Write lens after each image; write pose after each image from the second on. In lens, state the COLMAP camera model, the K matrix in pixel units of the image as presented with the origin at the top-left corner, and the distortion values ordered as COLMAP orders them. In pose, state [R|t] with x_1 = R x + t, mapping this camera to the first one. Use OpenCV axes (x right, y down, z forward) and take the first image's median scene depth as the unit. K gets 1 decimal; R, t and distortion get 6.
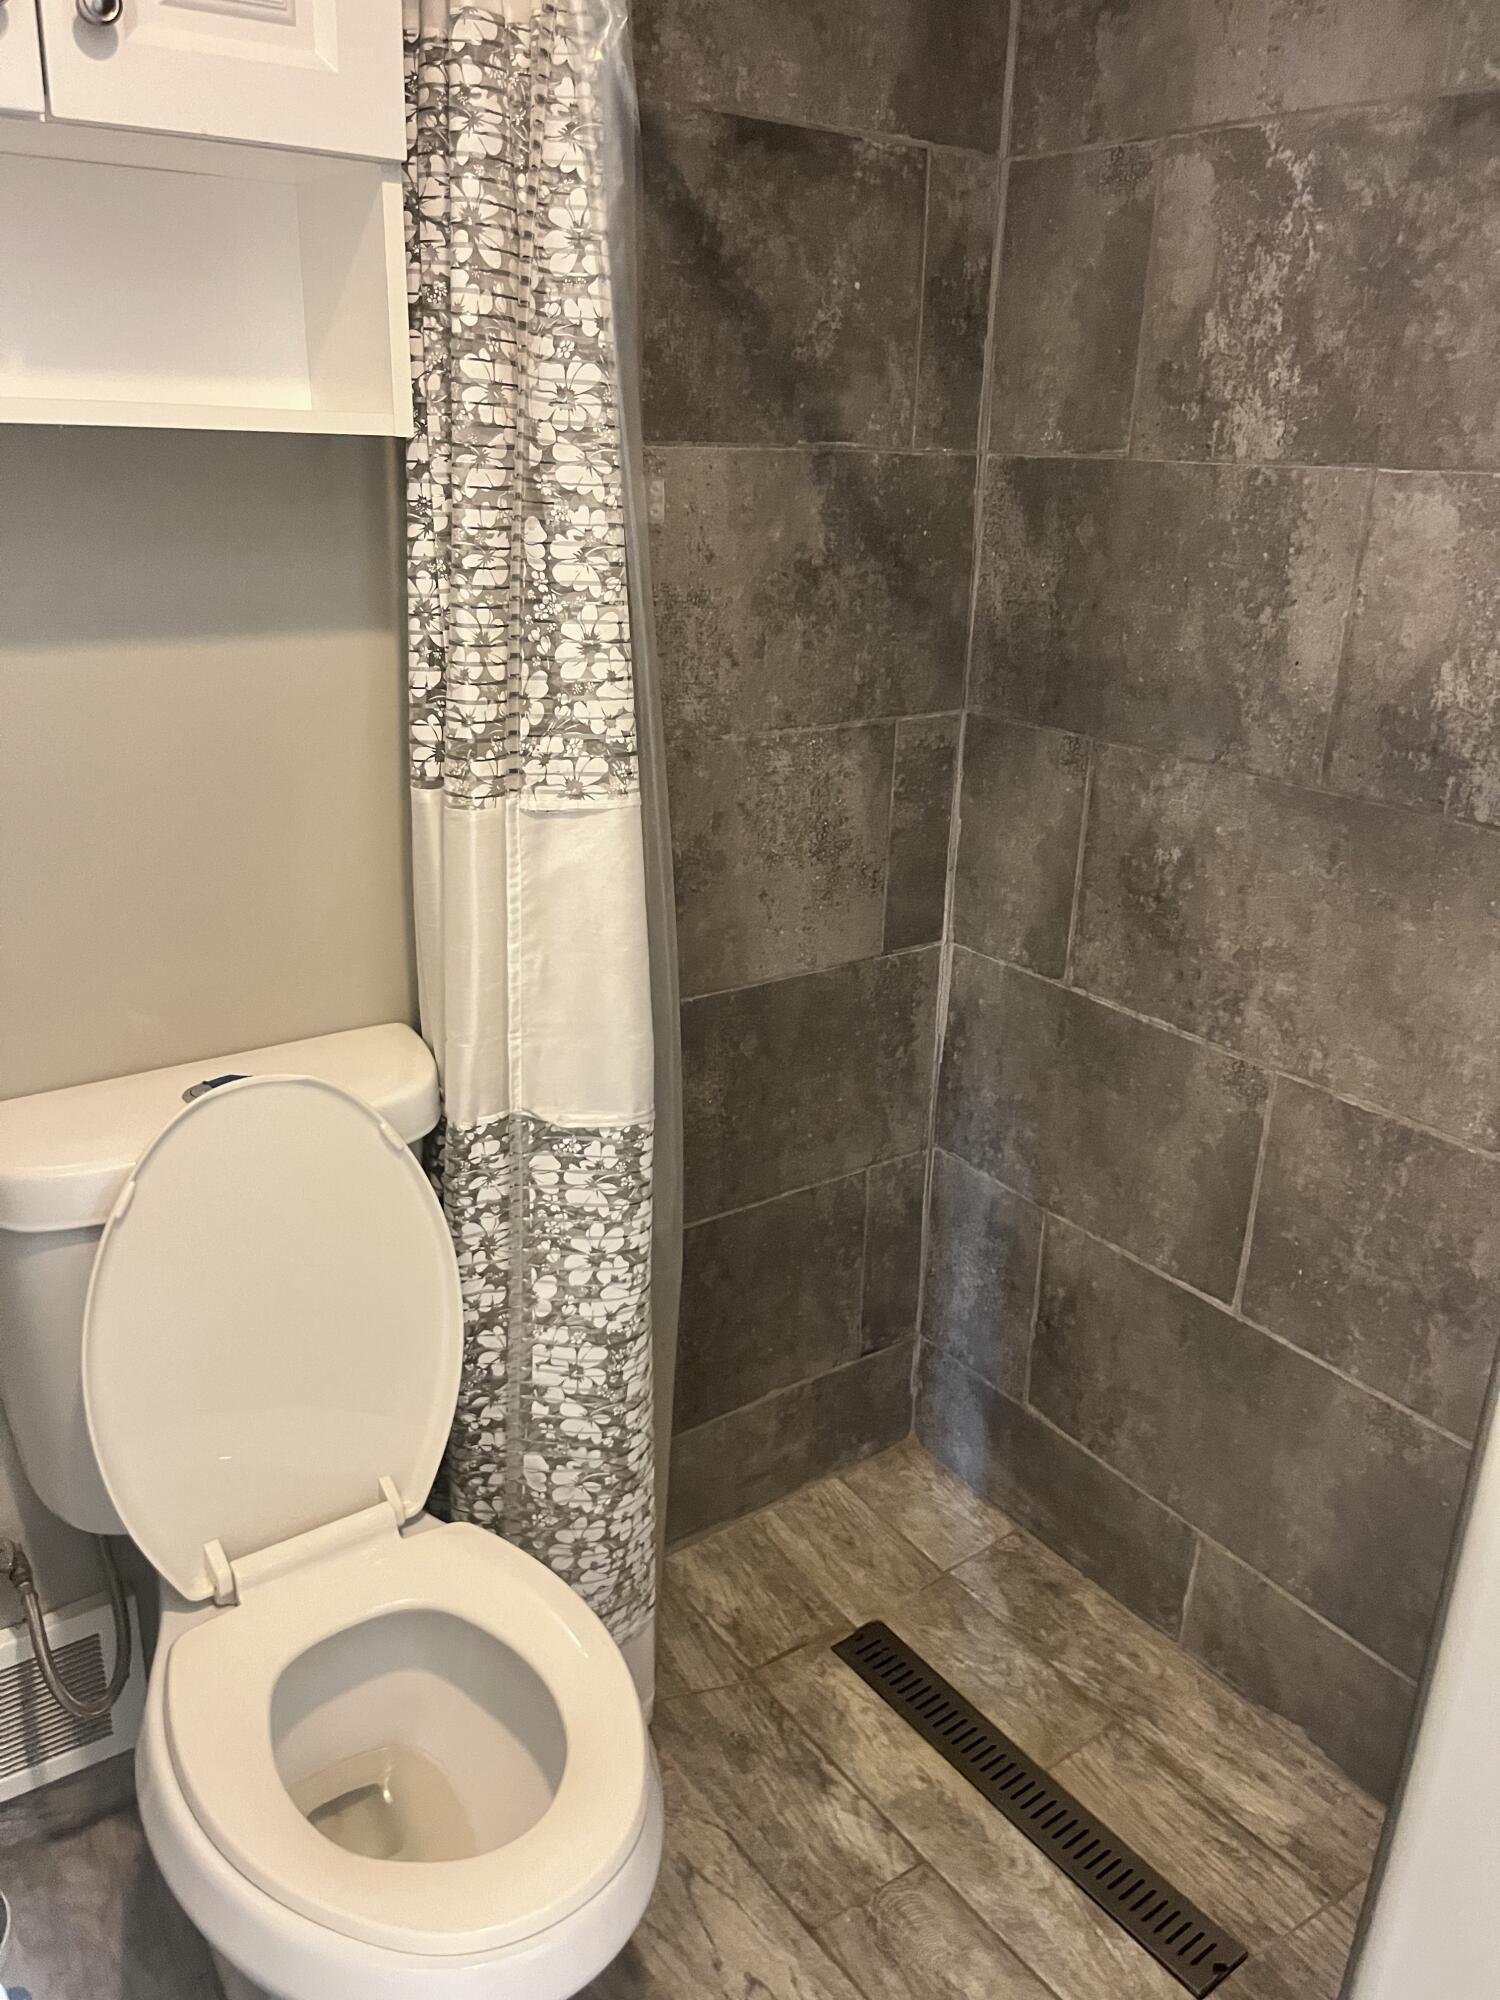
lens RADIAL K [[1505.4, 0, 756.5], [0, 1505.4, 999.2], [0, 0, 1]] dist [0.042204, -0.065648]
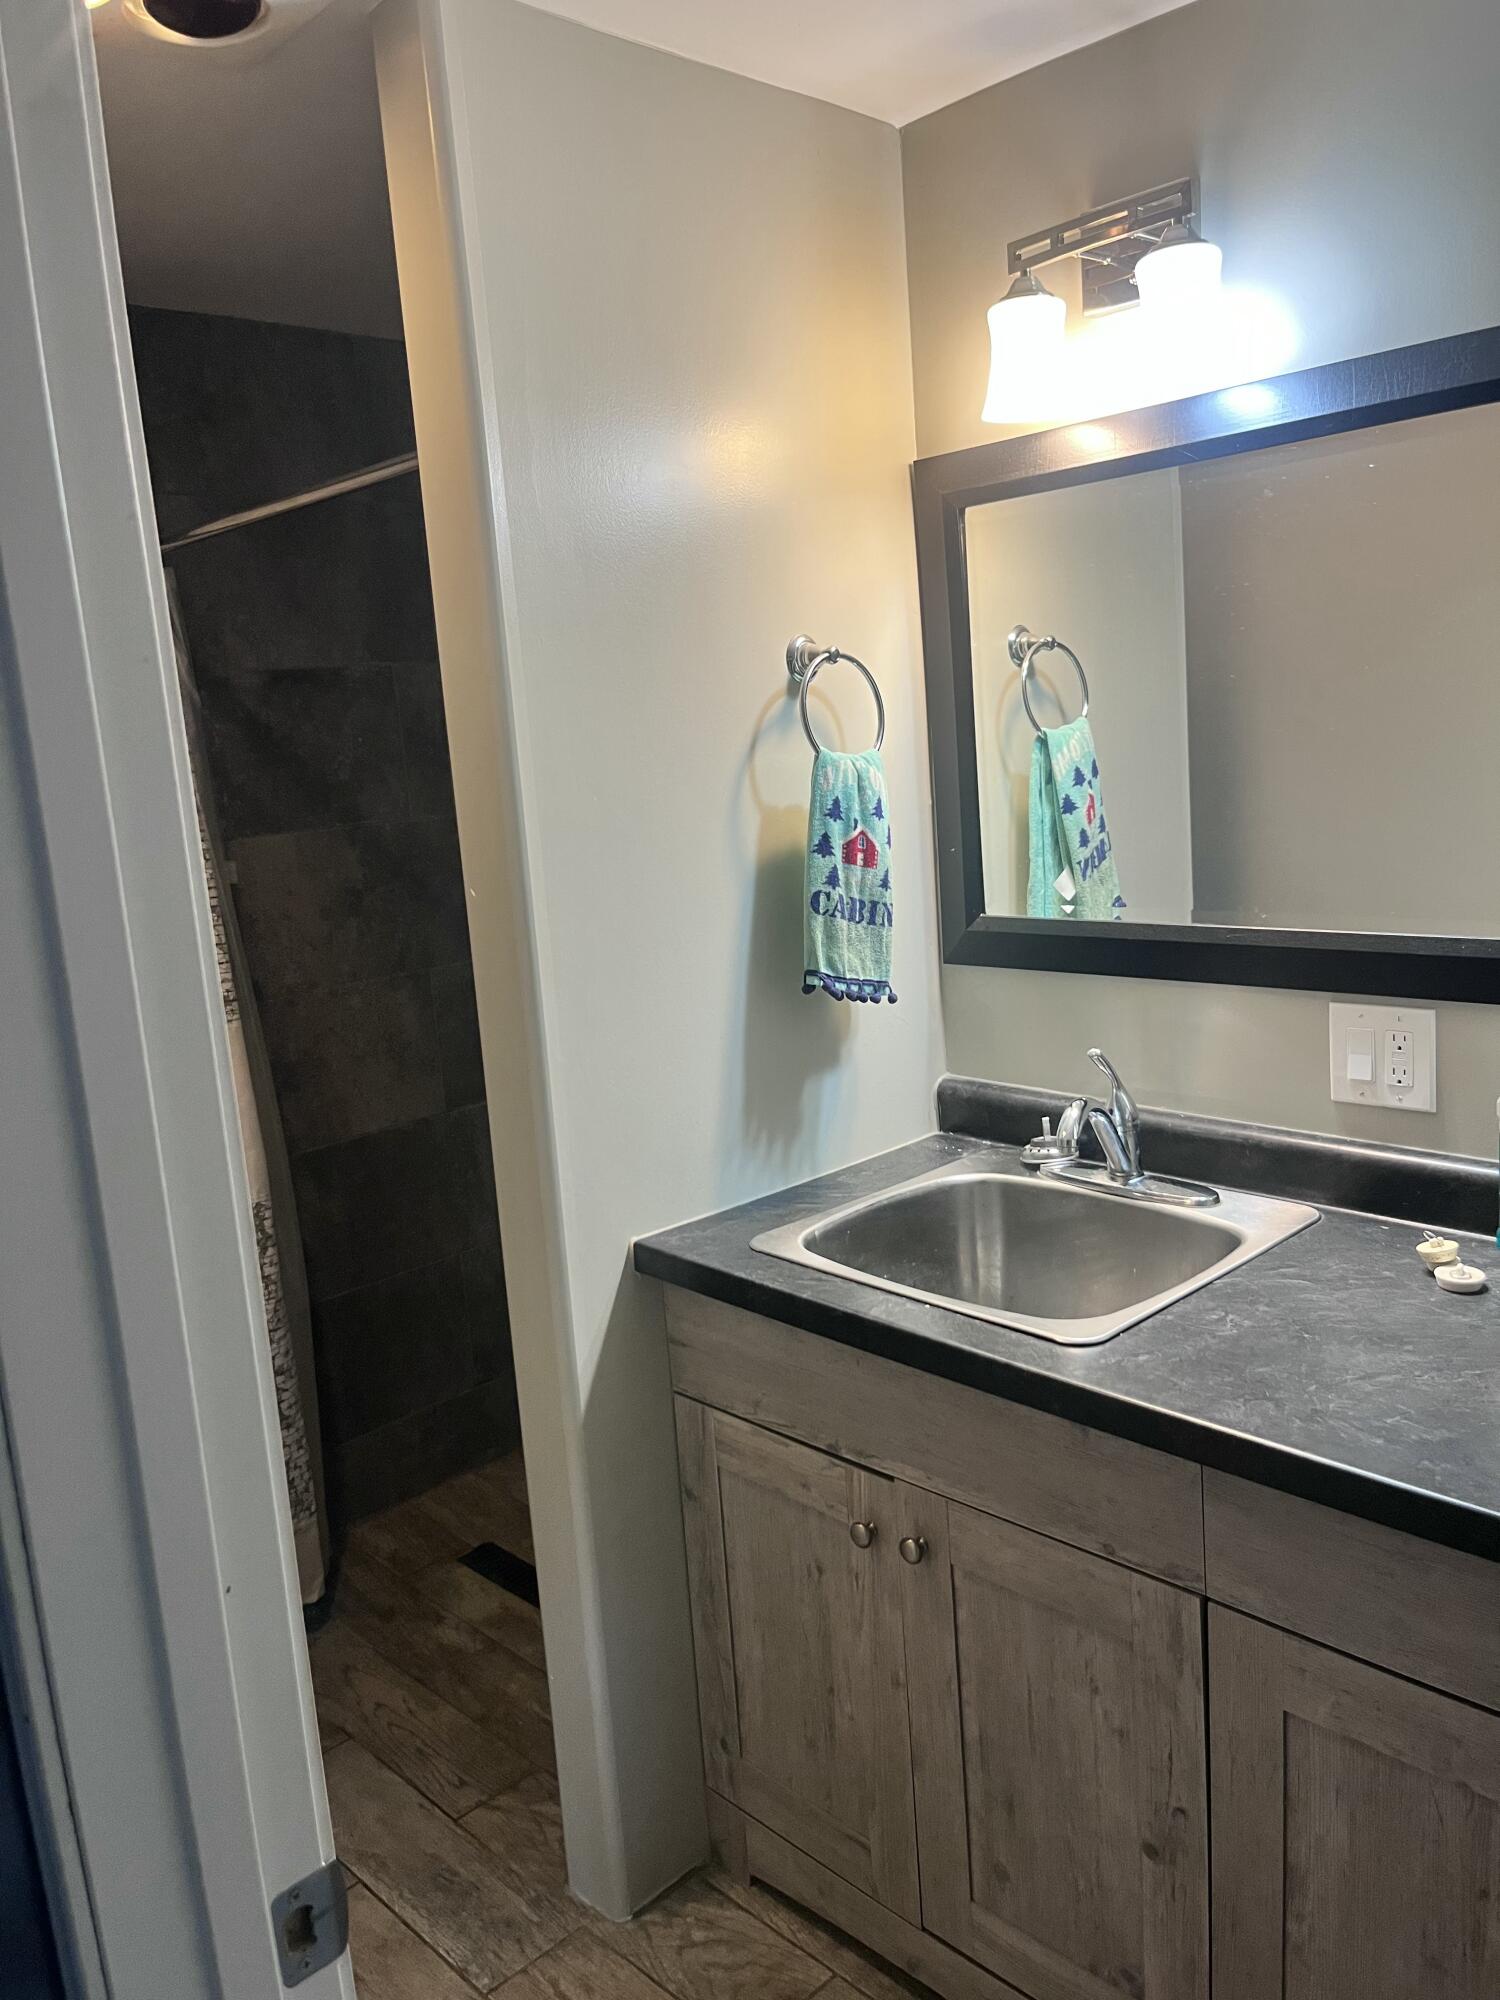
lens RADIAL K [[1505.4, 0, 742.8], [0, 1505.4, 998.3], [0, 0, 1]] dist [0.042204, -0.065648]
pose [[0.986035, -0.123961, 0.111218, 0.276319], [0.141886, 0.974955, -0.171263, 0.205165], [-0.087203, 0.184652, 0.978928, -0.750829]]
